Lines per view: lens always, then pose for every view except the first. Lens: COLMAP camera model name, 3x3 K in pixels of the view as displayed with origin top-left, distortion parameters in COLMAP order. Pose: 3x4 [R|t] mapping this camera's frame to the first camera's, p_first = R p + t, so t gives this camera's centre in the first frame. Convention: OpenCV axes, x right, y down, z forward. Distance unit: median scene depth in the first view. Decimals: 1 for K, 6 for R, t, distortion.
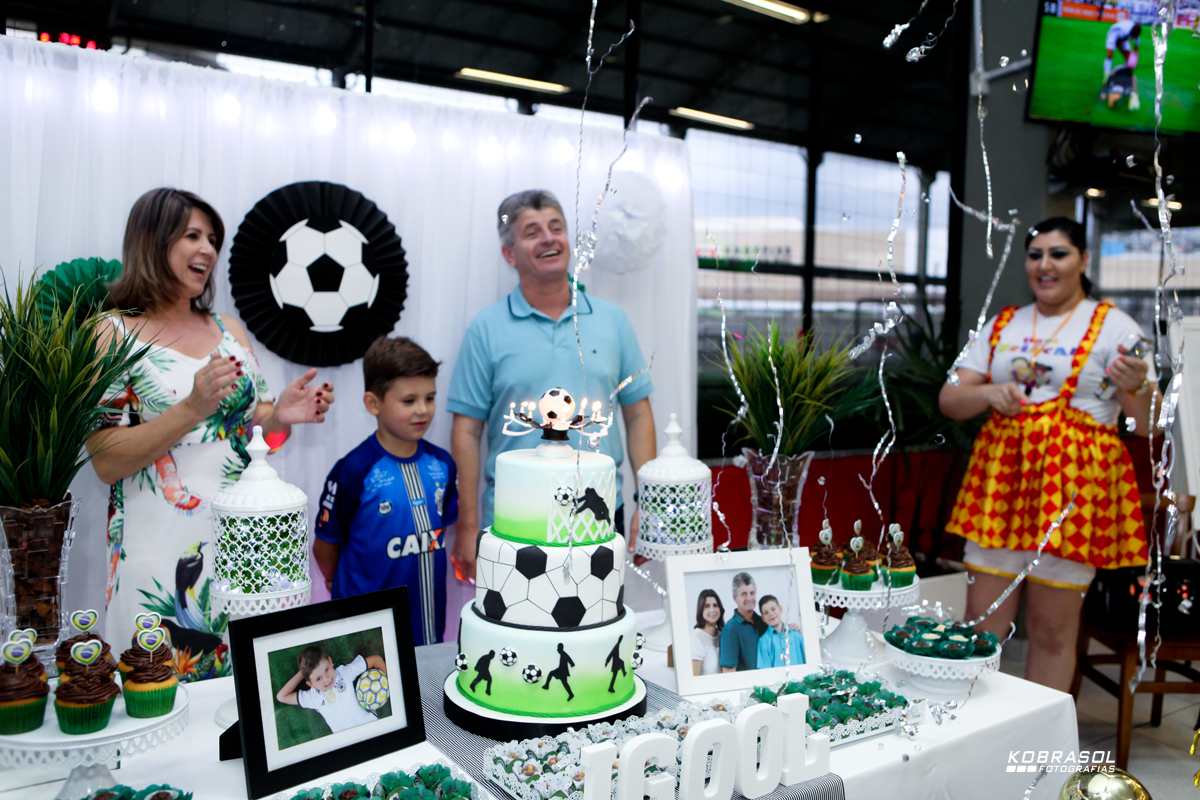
lens RADIAL K [[1046.0, 0, 600.0], [0, 1046.0, 400.0], [0, 0, 1]] dist [-0.103803, 0.160939]
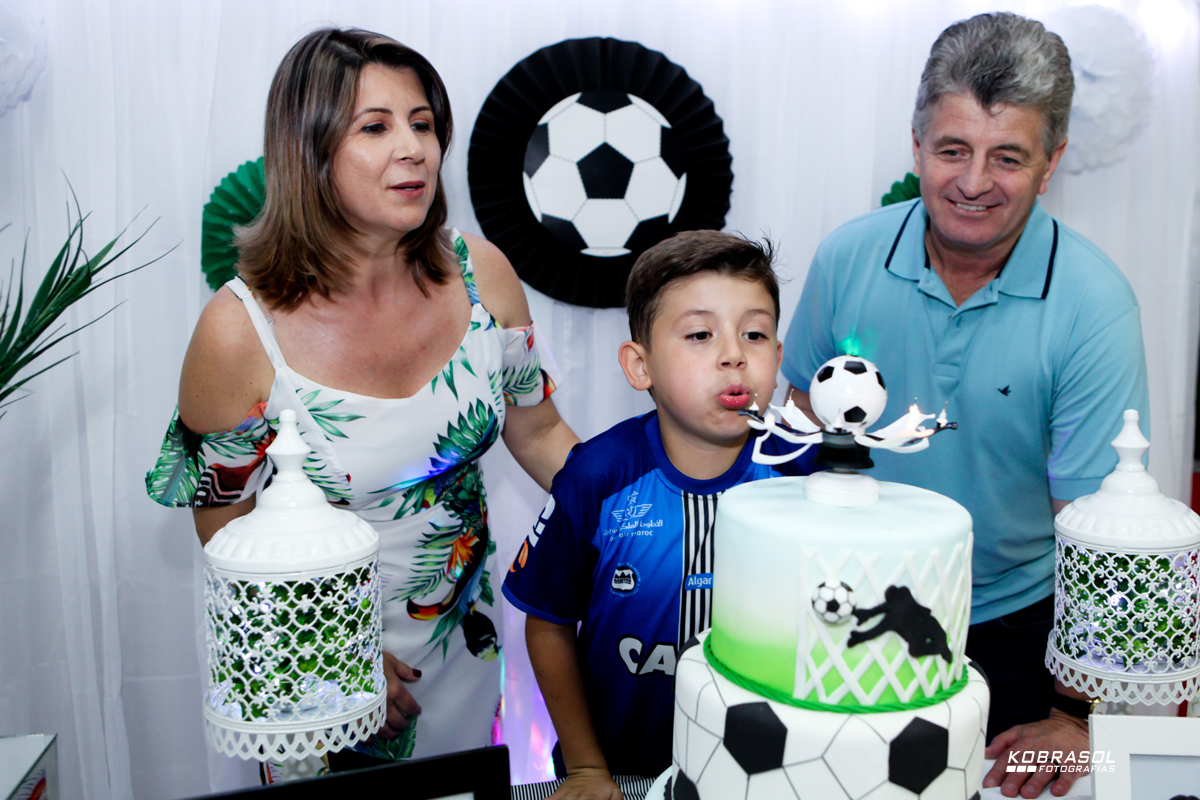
lens RADIAL K [[1082.2, 0, 657.8], [0, 1082.2, 371.8], [0, 0, 1]] dist [-0.048742, 0.018465]
pose [[0.926232, 0.038512, -0.374980, 0.063390], [-0.029885, 0.999138, 0.028796, -0.017090], [0.375766, -0.015466, 0.926585, 0.529512]]
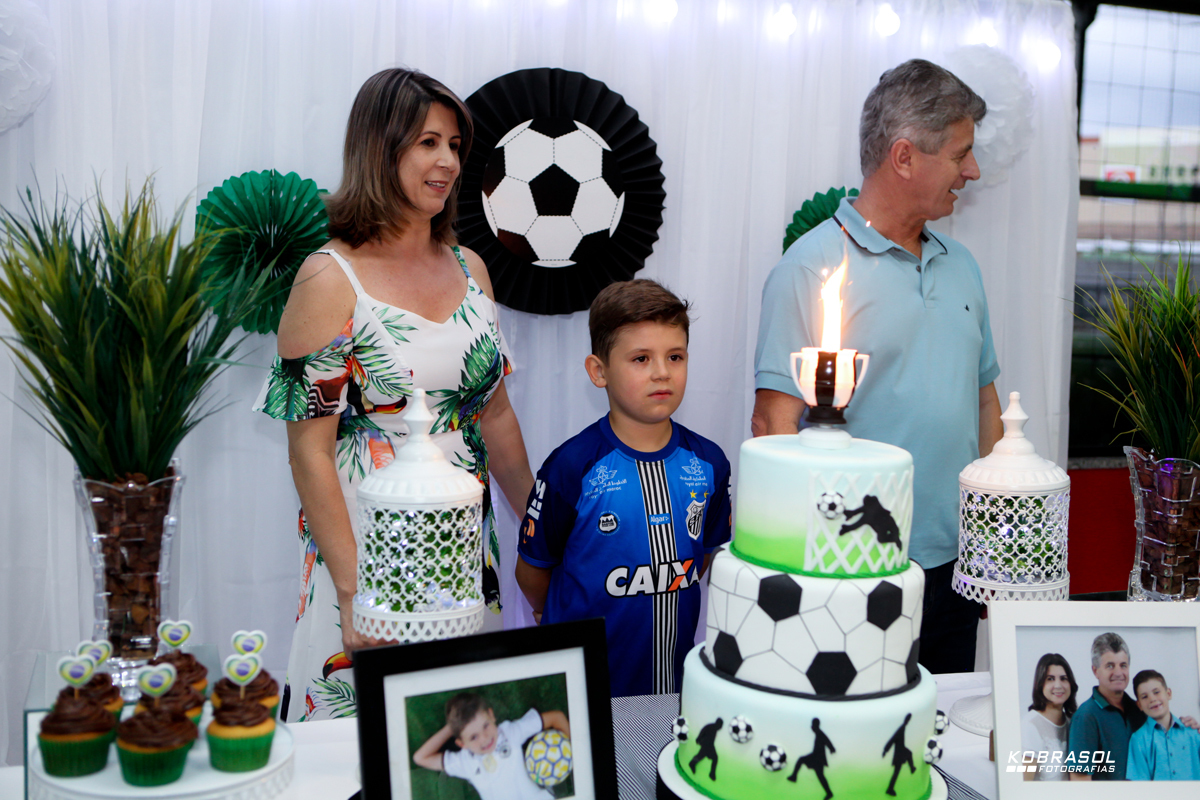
lens RADIAL K [[1321.9, 0, 600.0], [0, 1321.9, 400.0], [0, 0, 1]] dist [-0.034403, 0.042349]
pose [[0.963115, 0.037584, -0.266454, 0.047162], [-0.030383, 0.999054, 0.031098, -0.000341], [0.267371, -0.021855, 0.963346, 0.115239]]
